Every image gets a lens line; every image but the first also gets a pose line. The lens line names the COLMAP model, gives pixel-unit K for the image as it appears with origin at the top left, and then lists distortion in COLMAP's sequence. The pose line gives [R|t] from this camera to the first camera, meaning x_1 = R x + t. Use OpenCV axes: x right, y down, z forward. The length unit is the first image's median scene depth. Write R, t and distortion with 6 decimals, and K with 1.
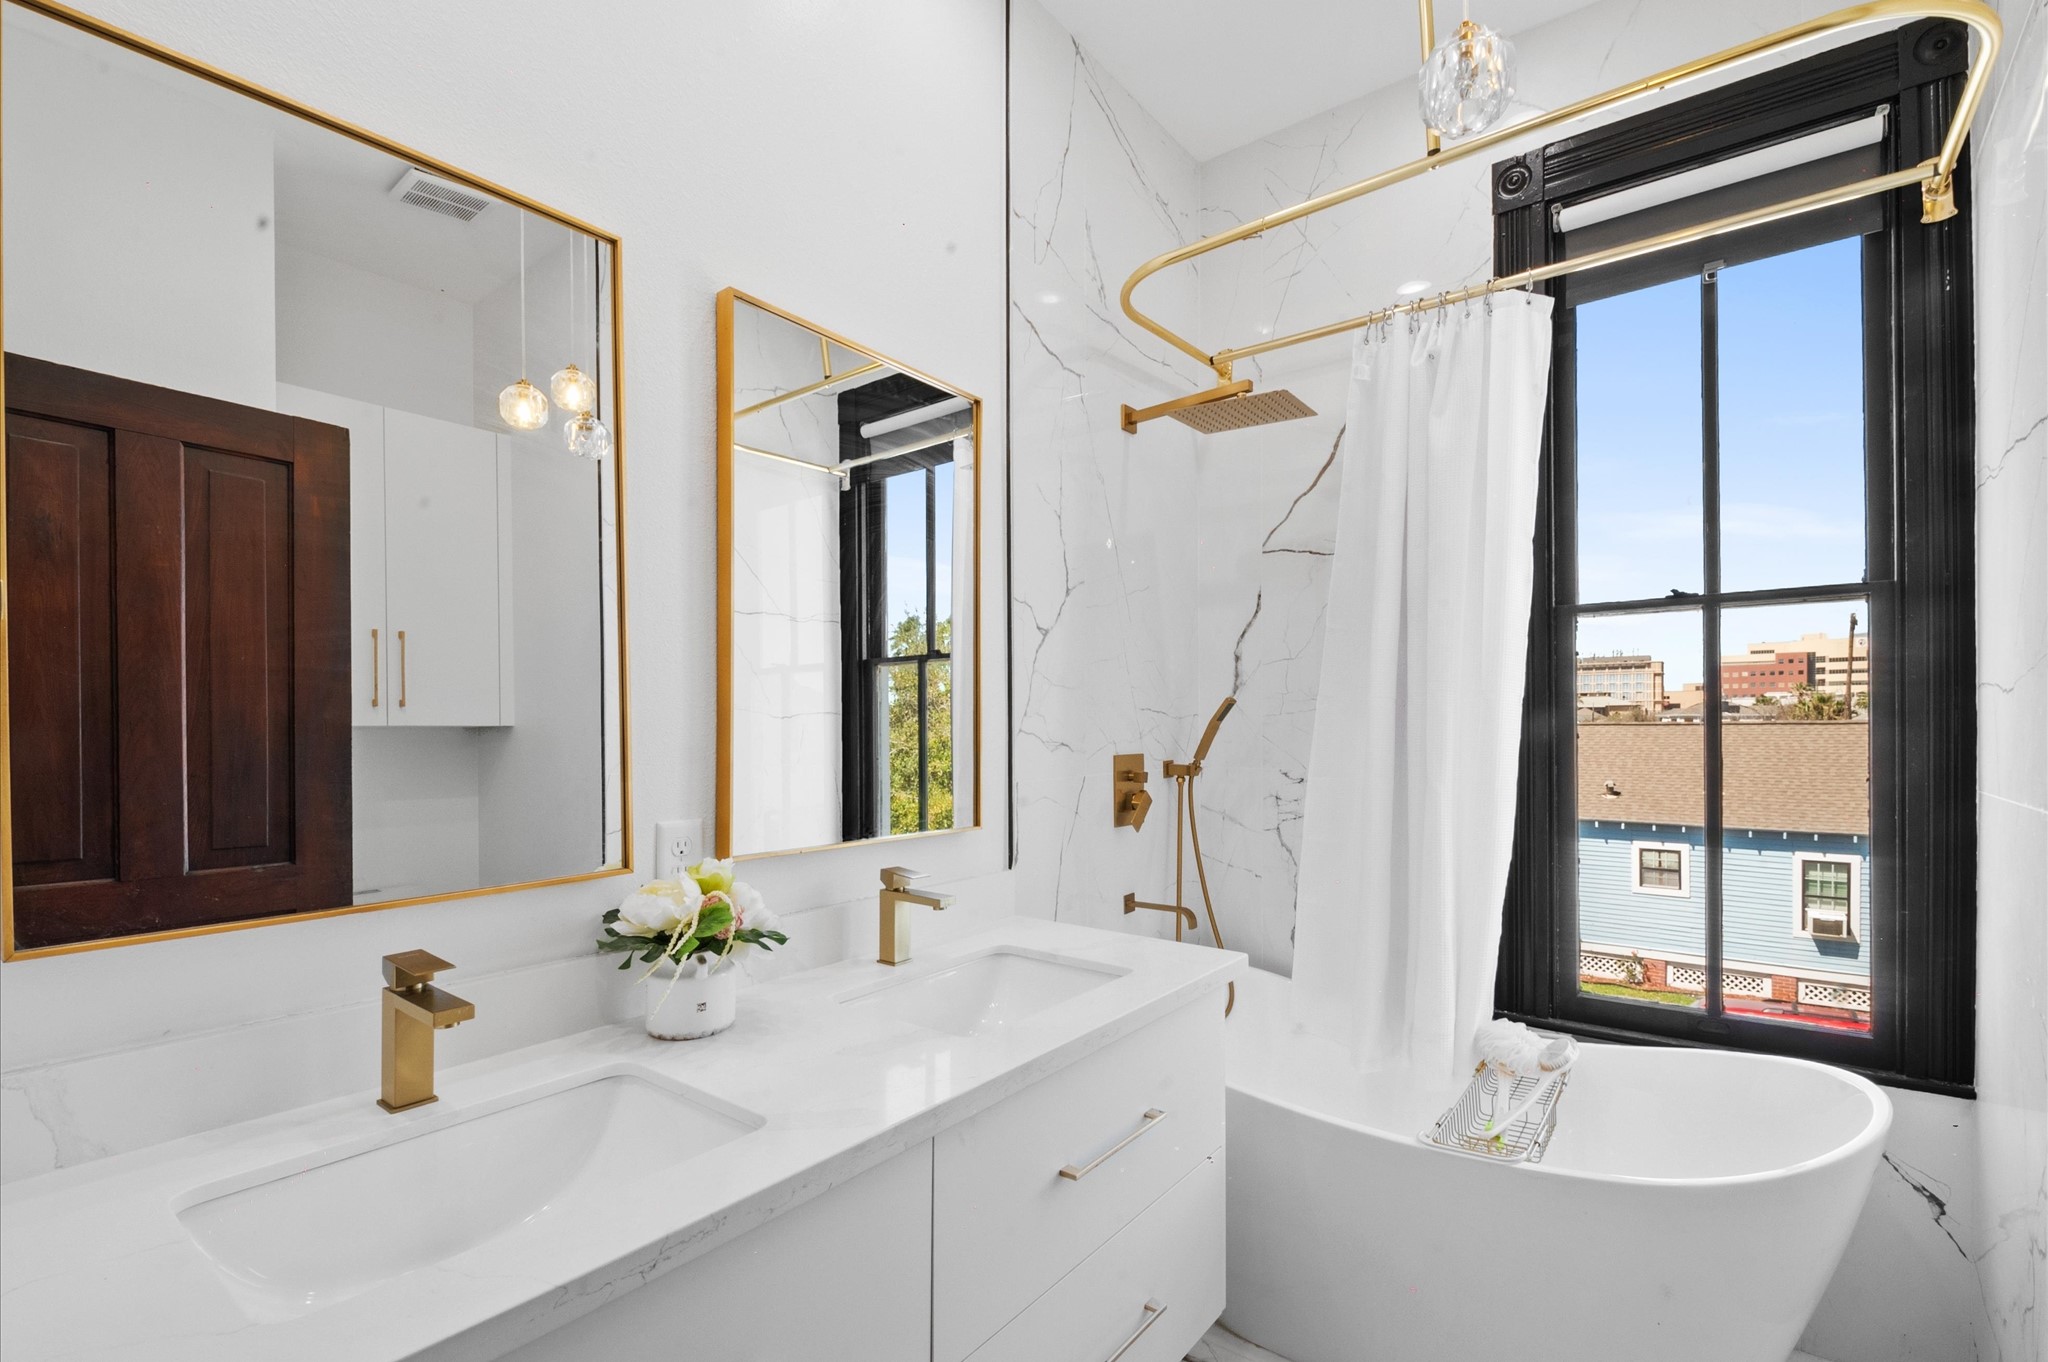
lens RADIAL K [[915.5, 0, 1044.6], [0, 915.5, 719.5], [0, 0, 1]] dist [0.015800, -0.010557]
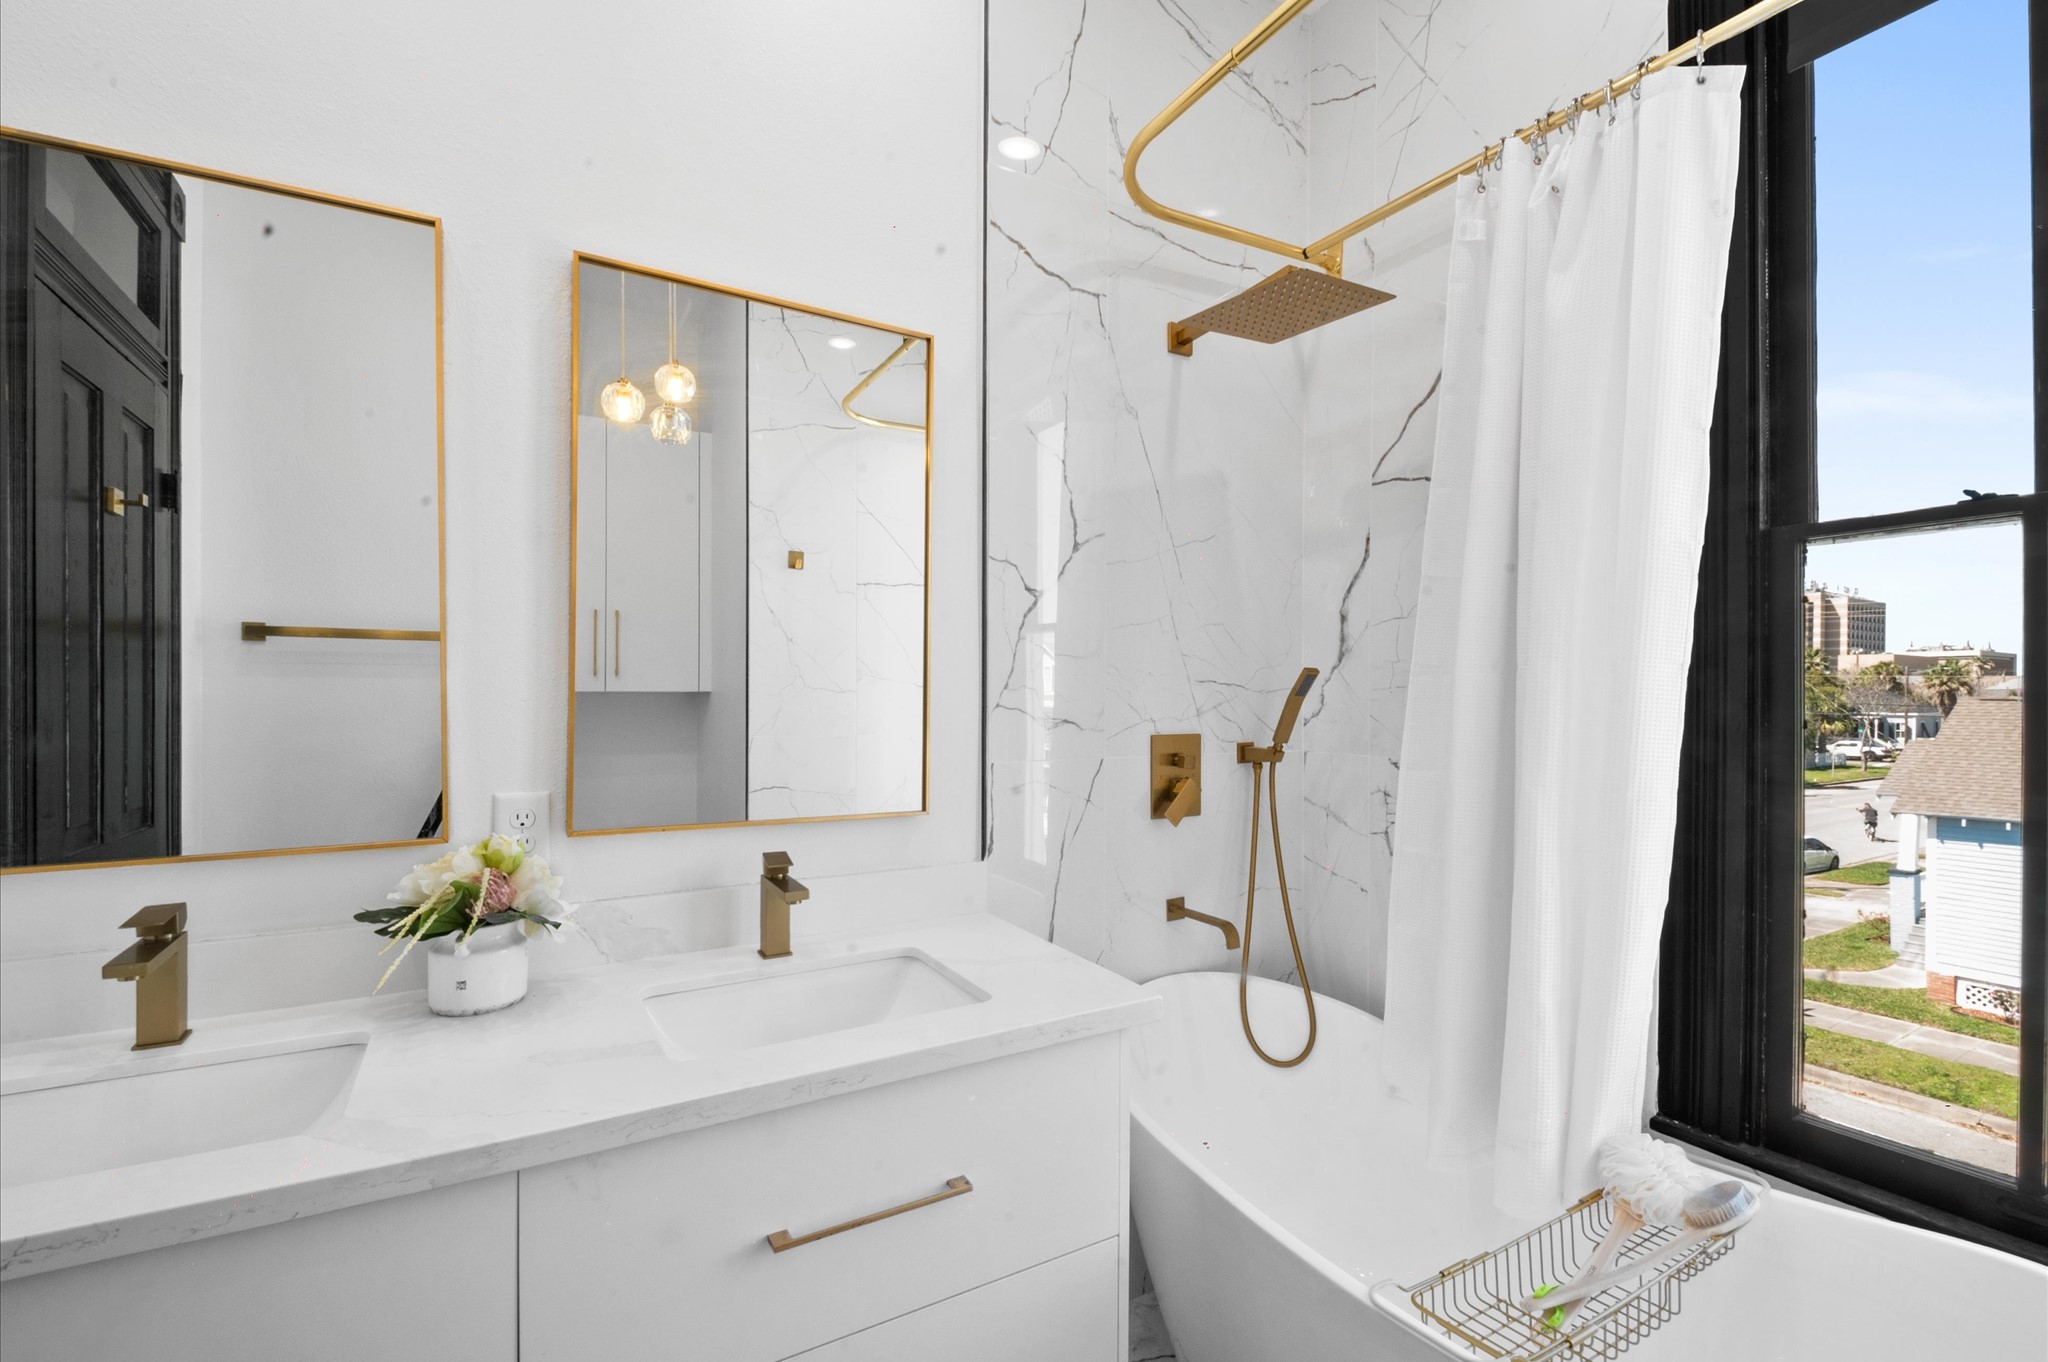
lens RADIAL K [[915.5, 0, 1020.8], [0, 915.5, 691.0], [0, 0, 1]] dist [0.015800, -0.010557]
pose [[0.924648, 0.008029, -0.380739, 0.324640], [-0.006100, 0.999962, 0.006272, -0.007525], [0.380775, -0.003477, 0.924661, 0.184613]]
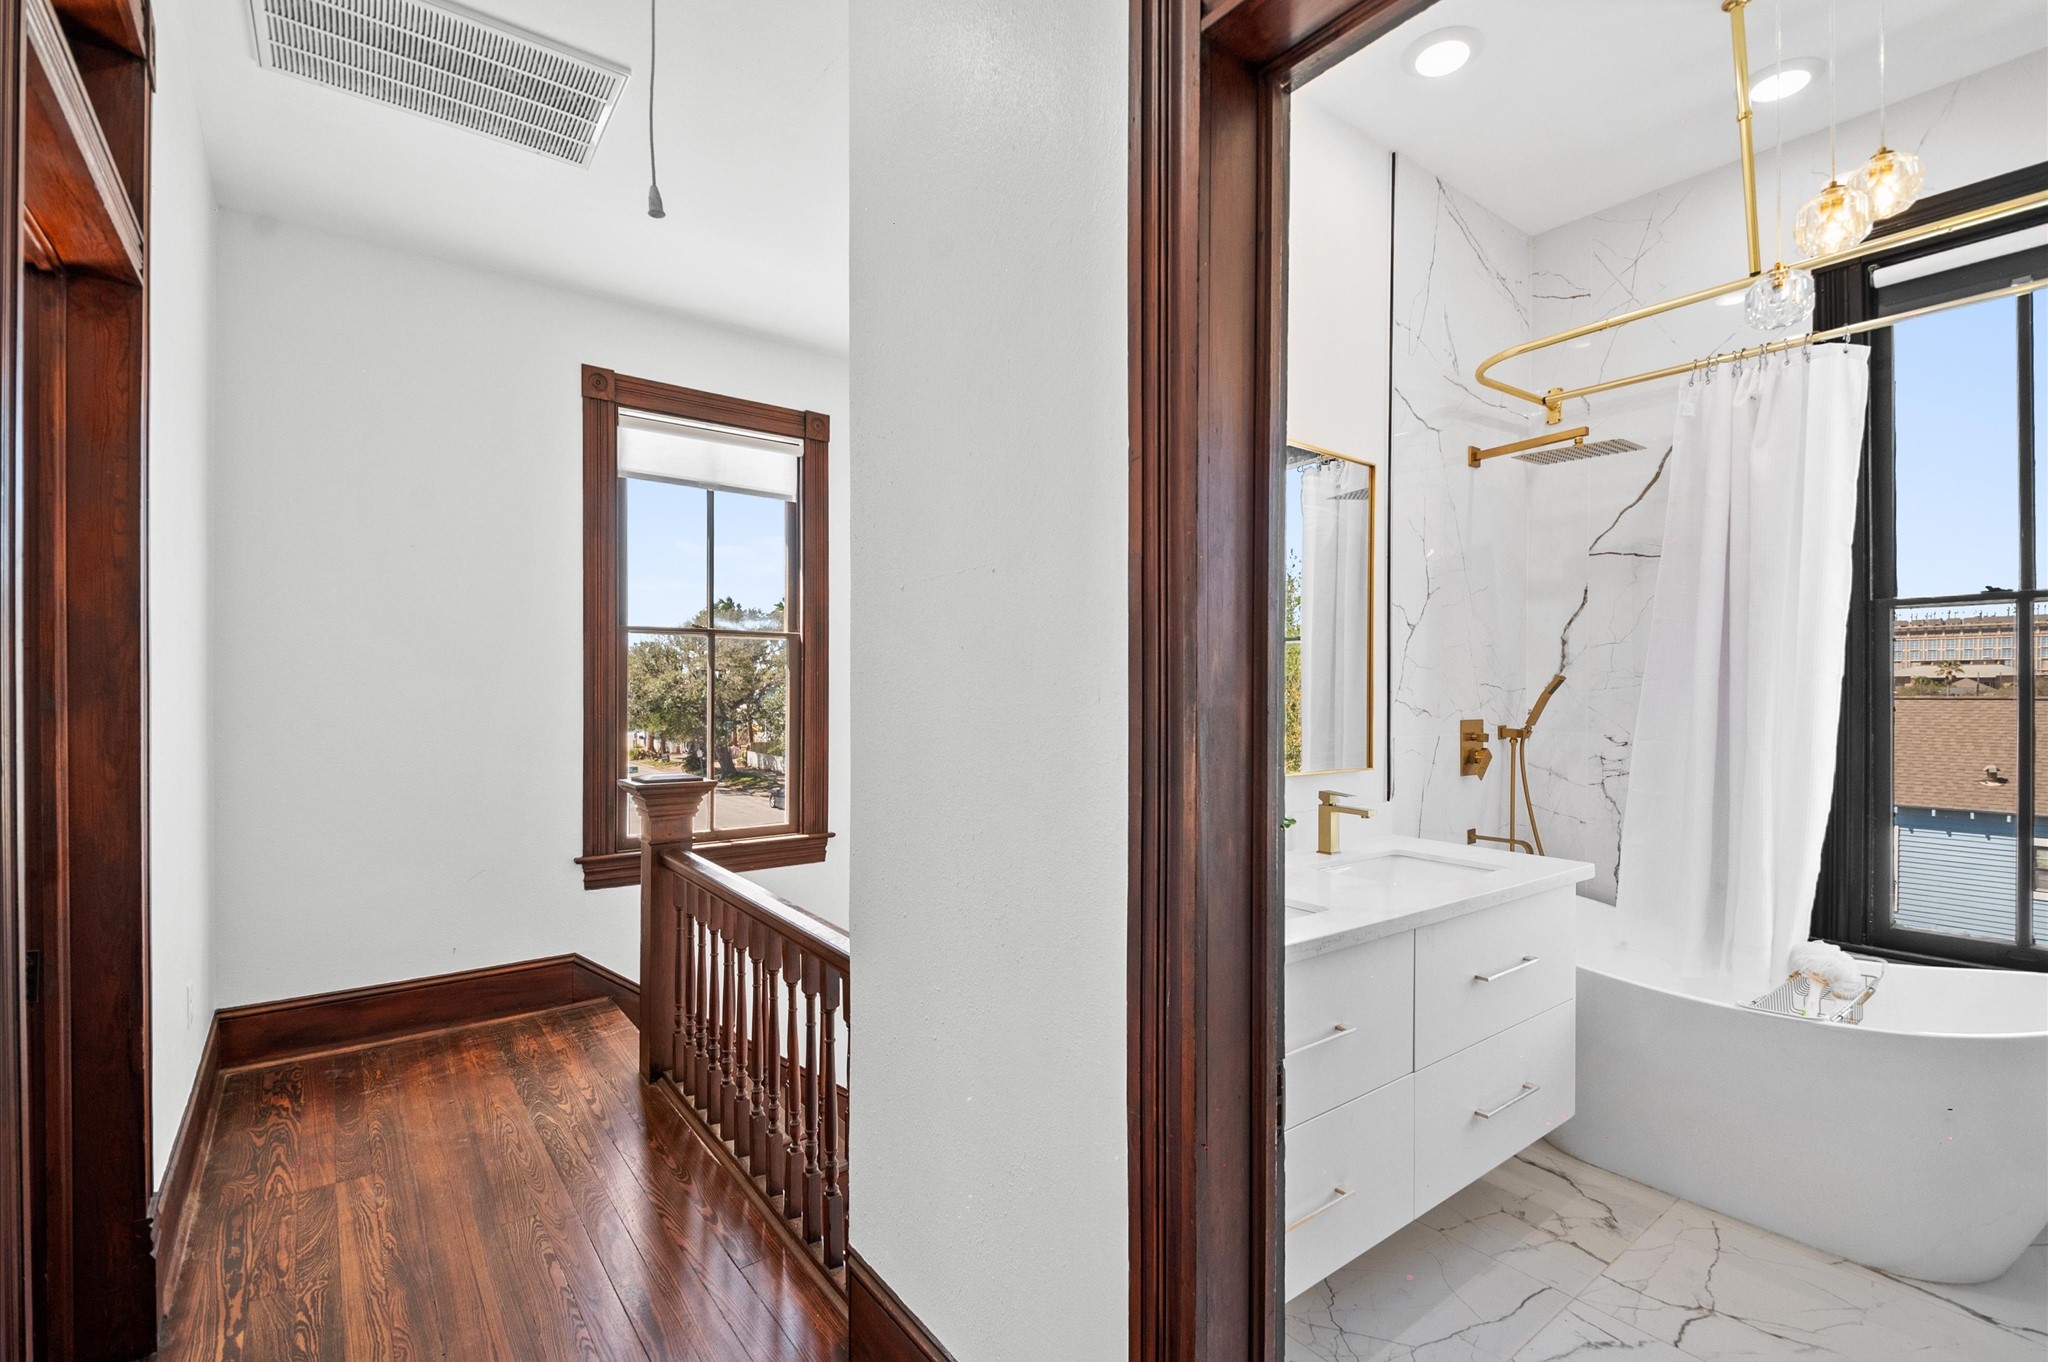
lens RADIAL K [[915.5, 0, 1032.1], [0, 915.5, 686.5], [0, 0, 1]] dist [0.015800, -0.010557]
pose [[0.964399, 0.007169, -0.264353, -0.184967], [-0.007443, 0.999972, -0.000033, -0.003890], [0.264346, 0.001999, 0.964426, -0.452901]]
